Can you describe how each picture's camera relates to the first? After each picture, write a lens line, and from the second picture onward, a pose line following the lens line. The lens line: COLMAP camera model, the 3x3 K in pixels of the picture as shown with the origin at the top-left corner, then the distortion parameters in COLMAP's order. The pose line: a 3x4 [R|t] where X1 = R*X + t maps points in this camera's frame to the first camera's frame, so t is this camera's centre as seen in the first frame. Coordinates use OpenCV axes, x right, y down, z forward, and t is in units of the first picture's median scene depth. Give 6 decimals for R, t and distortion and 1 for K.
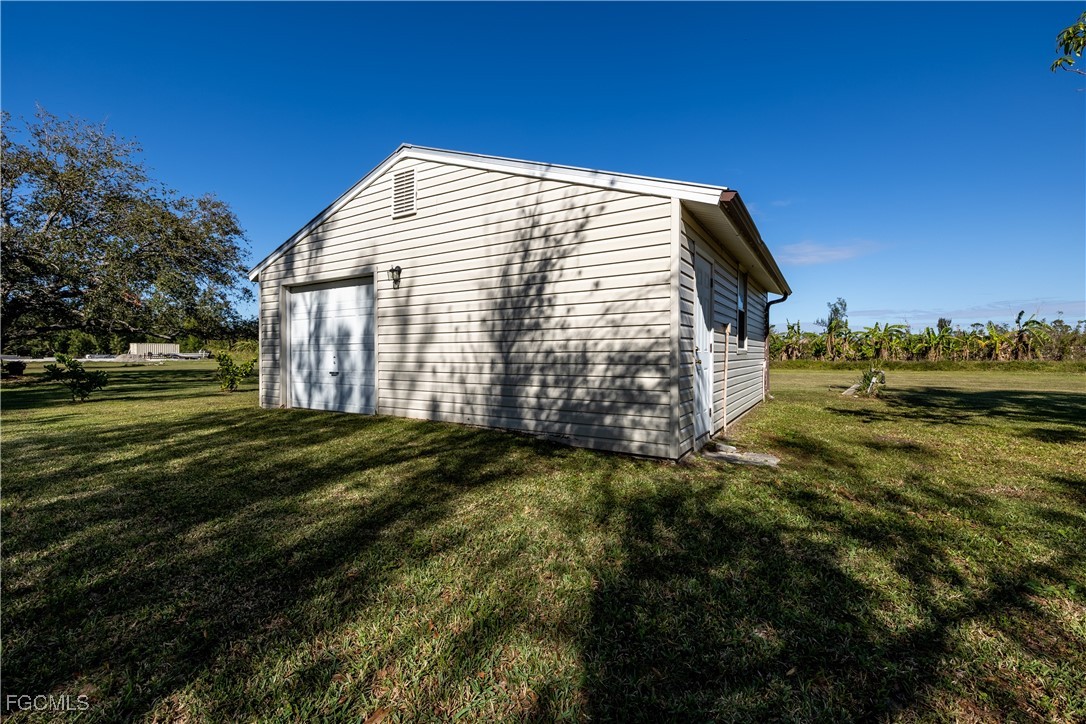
lens RADIAL K [[459.5, 0, 547.3], [0, 459.5, 349.9], [0, 0, 1]] dist [0.000044, -0.000135]
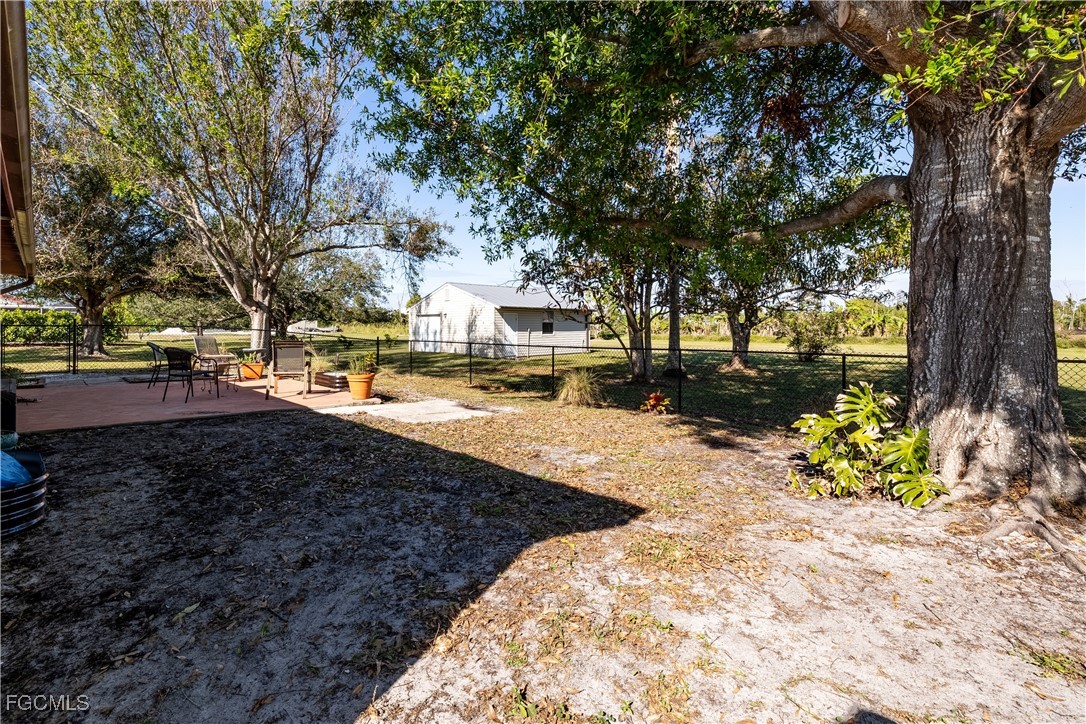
lens RADIAL K [[459.5, 0, 547.3], [0, 459.5, 349.9], [0, 0, 1]] dist [0.000044, -0.000135]
pose [[0.984522, 0.015326, -0.174590, 0.986860], [-0.005244, 0.998299, 0.058058, -0.091281], [0.175183, -0.056243, 0.982928, -2.242713]]
